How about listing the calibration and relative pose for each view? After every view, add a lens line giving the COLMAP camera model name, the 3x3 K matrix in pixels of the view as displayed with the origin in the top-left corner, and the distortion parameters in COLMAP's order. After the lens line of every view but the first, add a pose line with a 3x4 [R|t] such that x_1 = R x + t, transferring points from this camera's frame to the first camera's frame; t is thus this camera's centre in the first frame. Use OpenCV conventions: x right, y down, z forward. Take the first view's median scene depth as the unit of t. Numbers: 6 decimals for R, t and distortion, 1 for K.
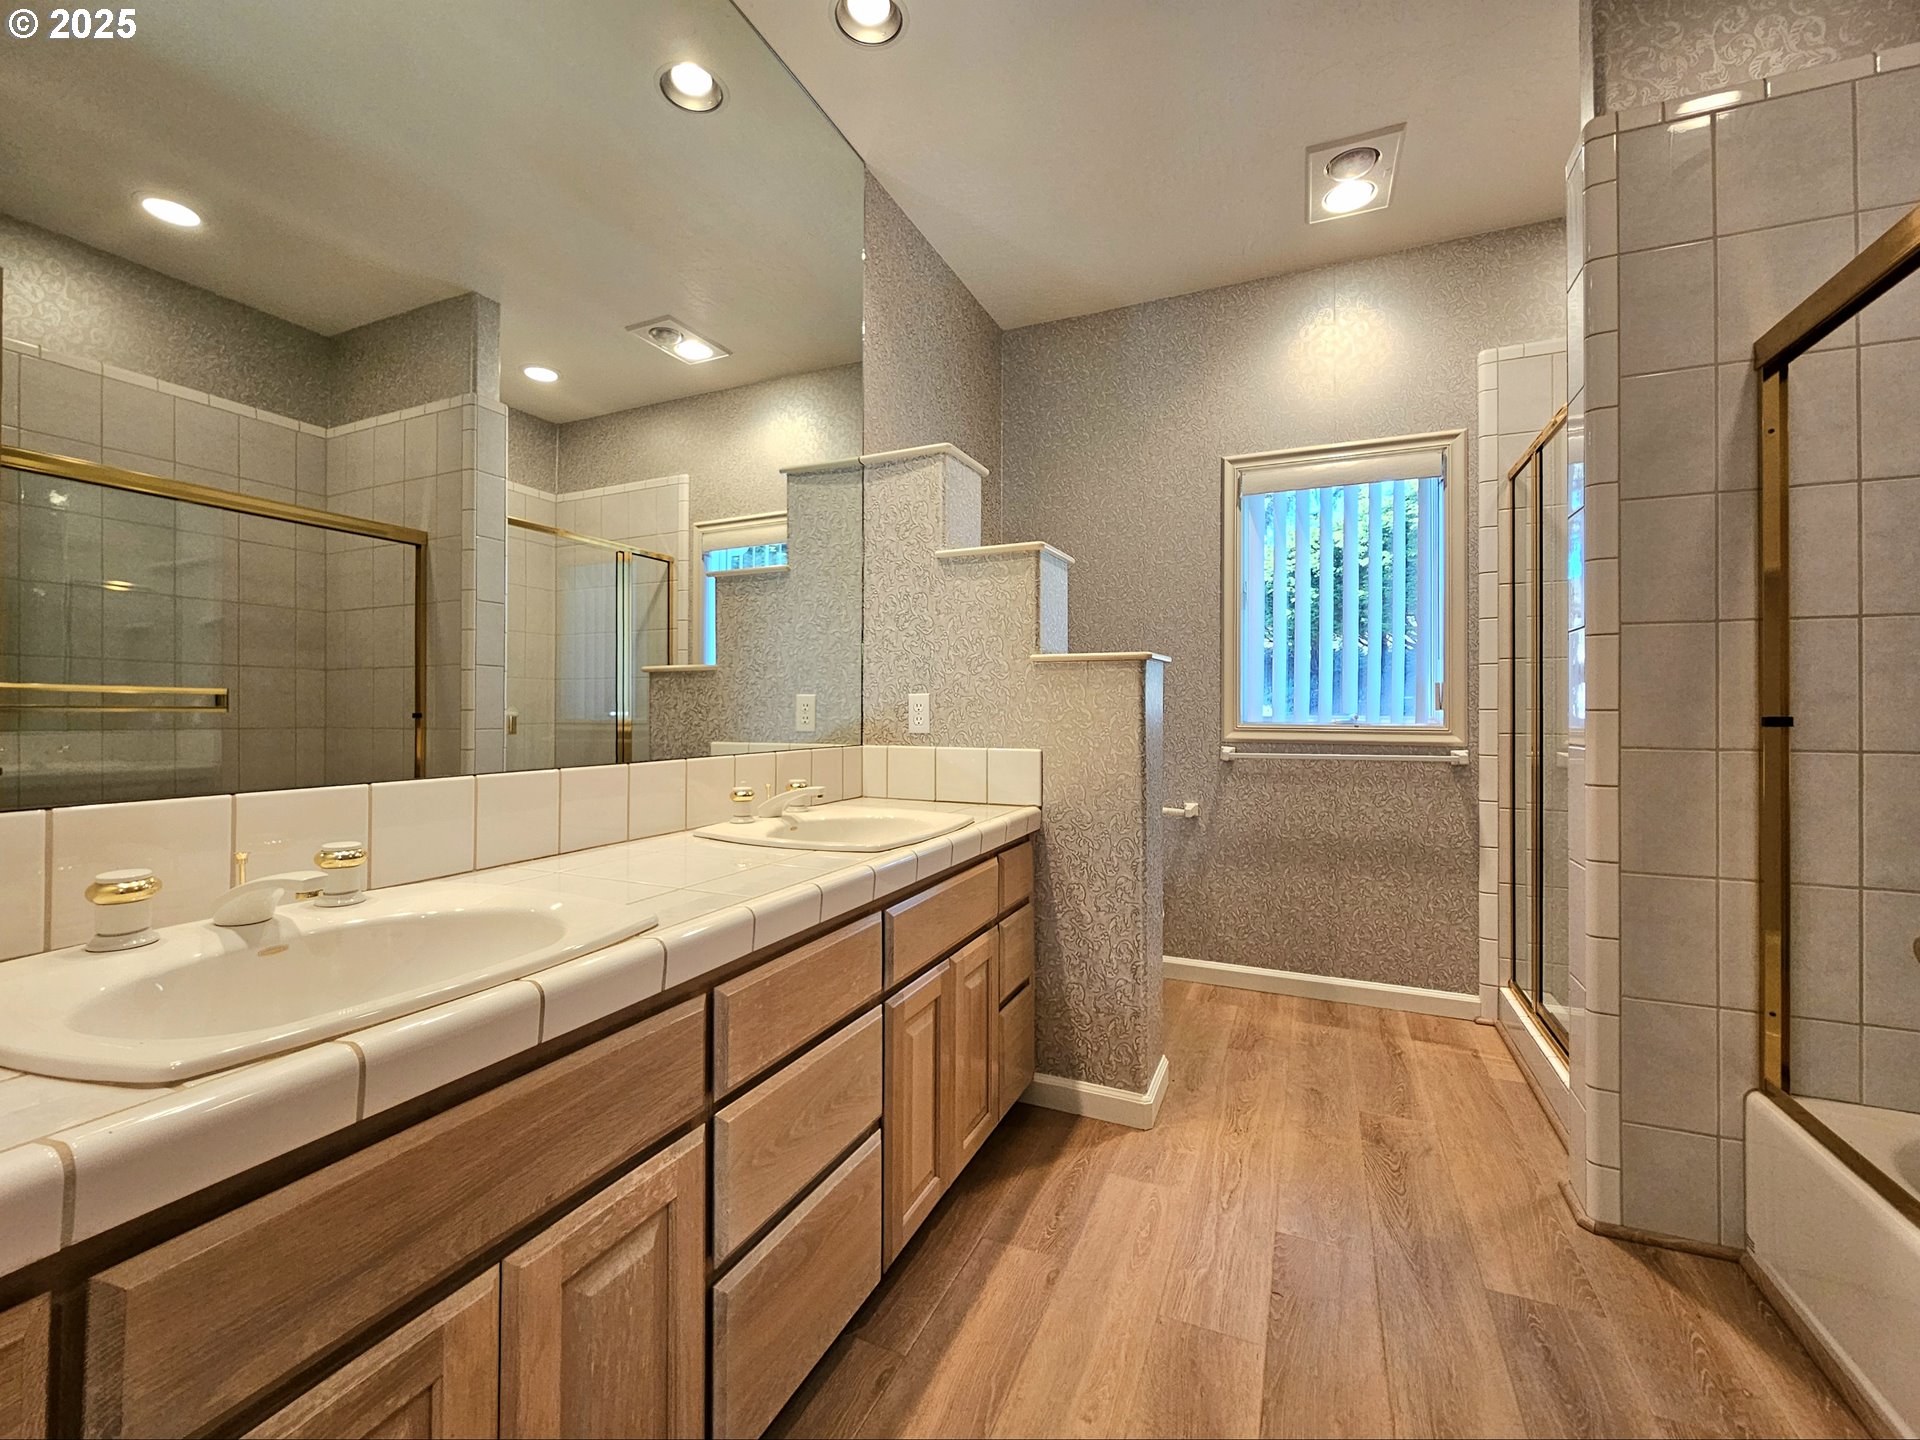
lens RADIAL K [[797.9, 0, 960.1], [0, 797.9, 709.6], [0, 0, 1]] dist [0.001086, 0.000100]
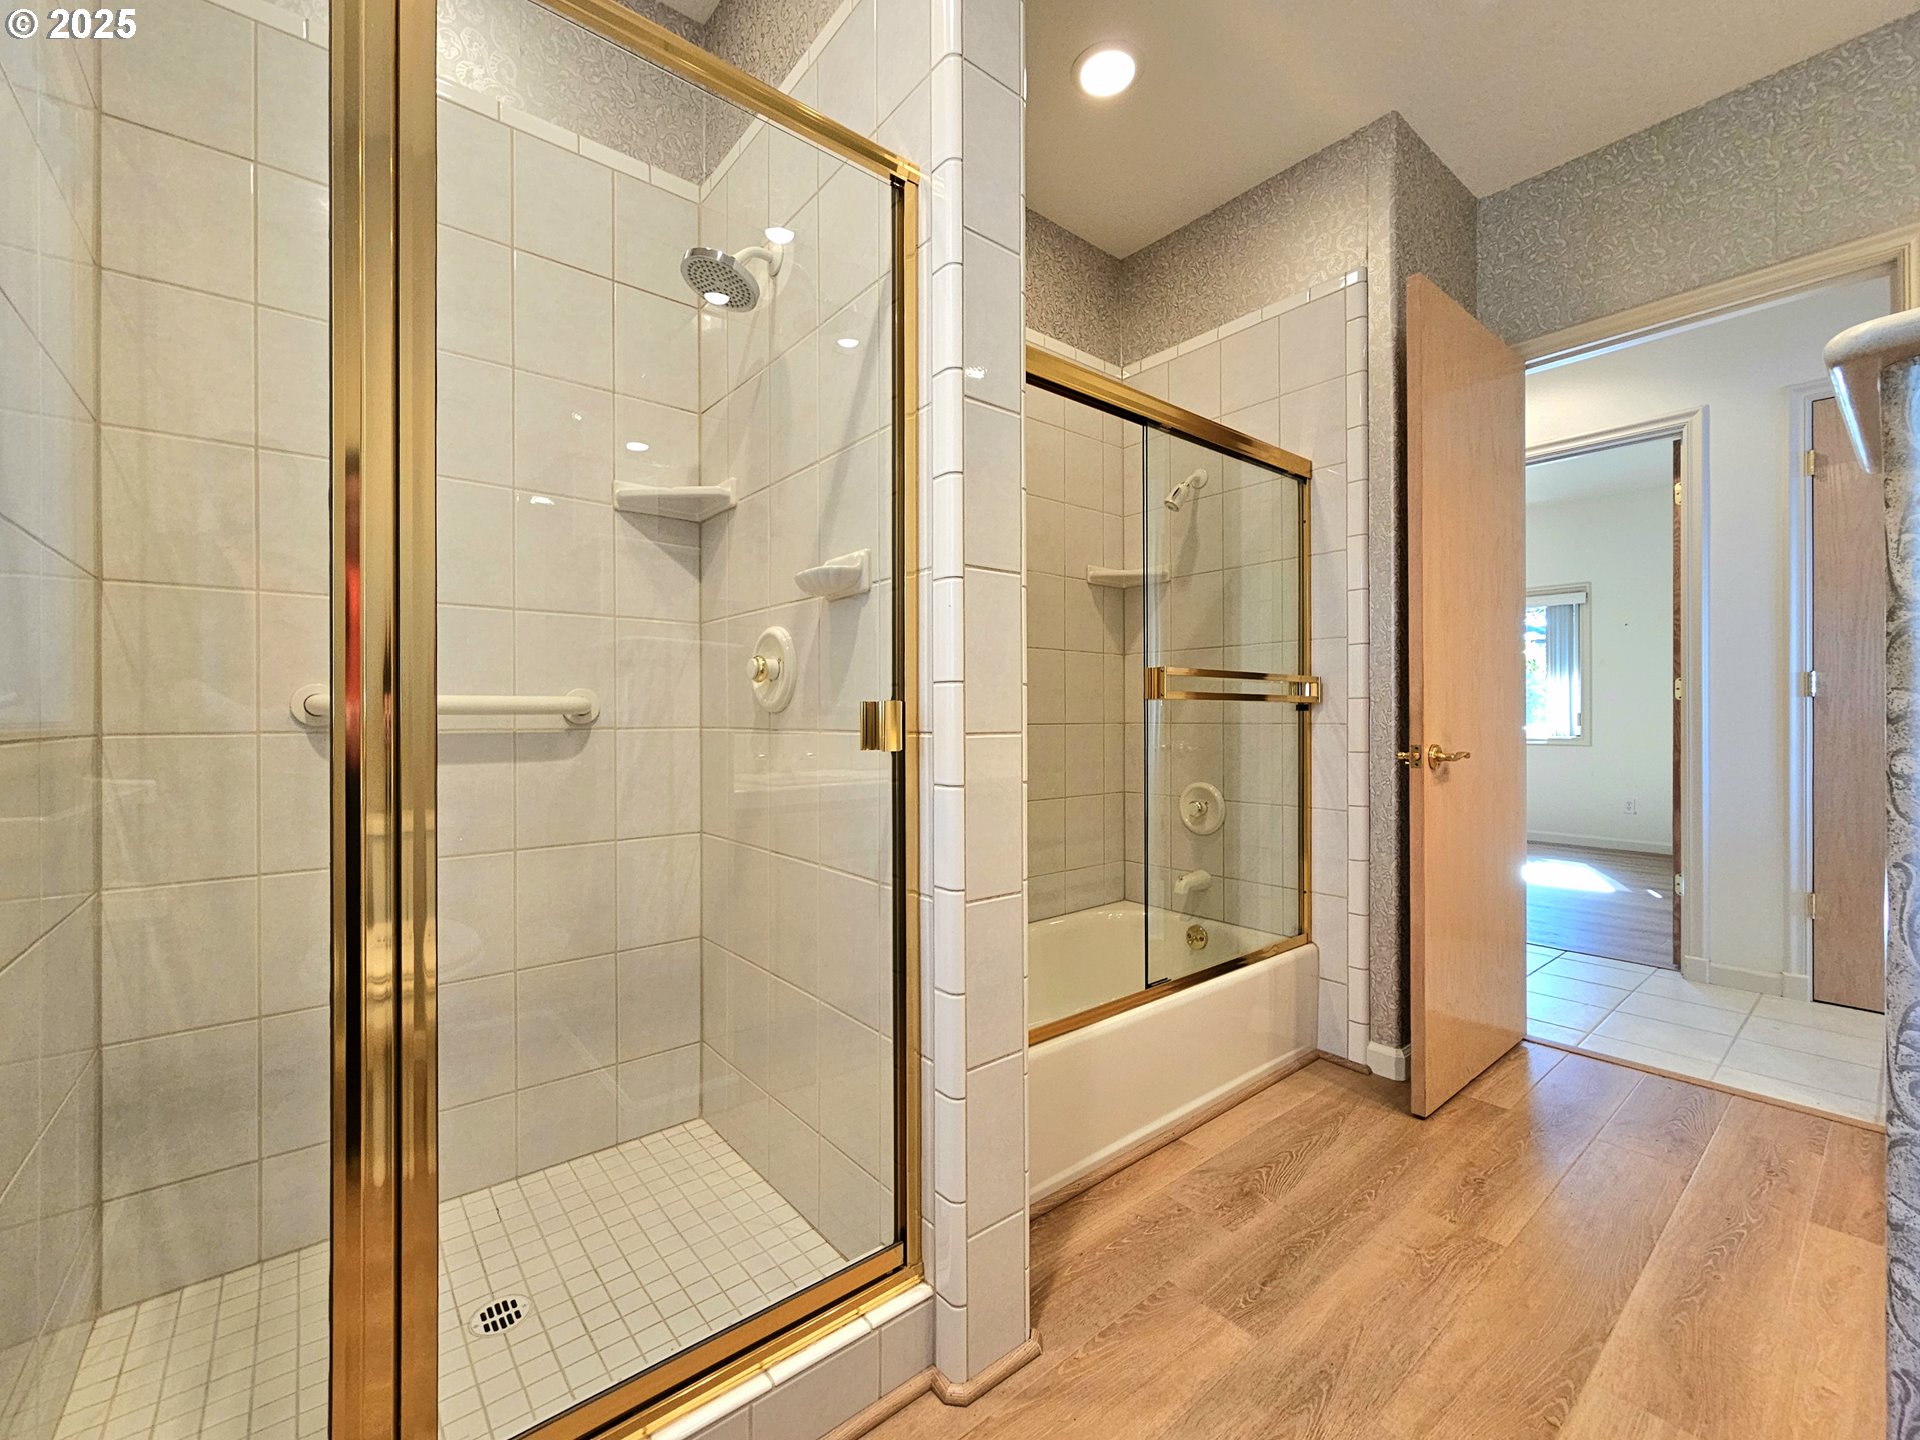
lens RADIAL K [[797.9, 0, 962.9], [0, 797.9, 714.2], [0, 0, 1]] dist [0.001086, 0.000100]
pose [[-0.895589, -0.001870, 0.444878, 0.592629], [-0.001965, 0.999998, 0.000247, 0.030583], [-0.444878, -0.000653, -0.895591, 2.054922]]
